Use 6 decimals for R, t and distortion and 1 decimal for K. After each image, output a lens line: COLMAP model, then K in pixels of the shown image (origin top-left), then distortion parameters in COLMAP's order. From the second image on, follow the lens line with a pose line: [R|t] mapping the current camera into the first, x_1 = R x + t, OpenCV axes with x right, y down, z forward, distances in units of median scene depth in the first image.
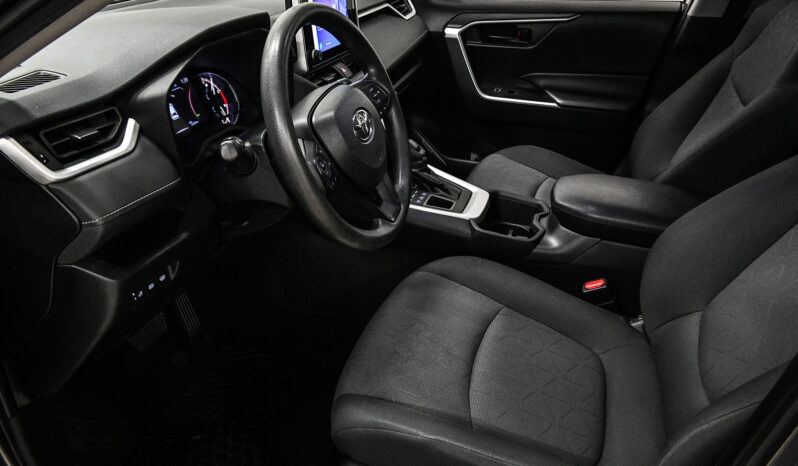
lens RADIAL K [[615.8, 0, 399.1], [0, 615.8, 232.8], [0, 0, 1]] dist [0.019799, -0.007747]
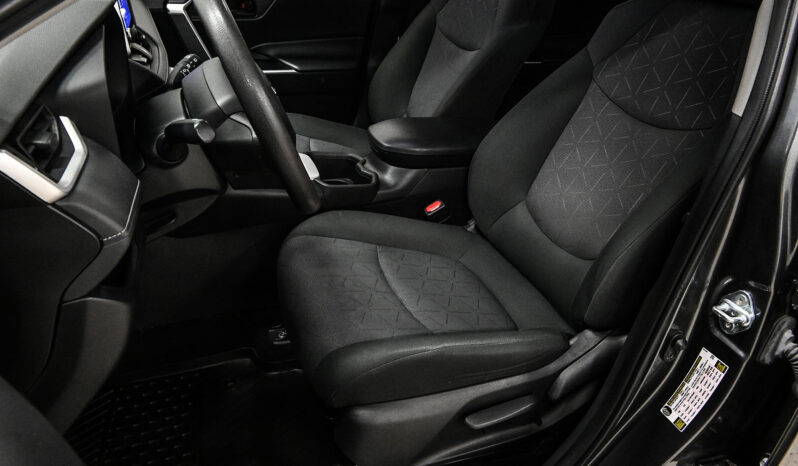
lens RADIAL K [[615.8, 0, 399.2], [0, 615.8, 232.8], [0, 0, 1]] dist [0.019799, -0.007747]
pose [[0.791973, -0.263163, 0.550931, -0.407406], [0.247872, 0.963218, 0.103779, -0.007756], [-0.557977, 0.054370, 0.828073, 0.057577]]
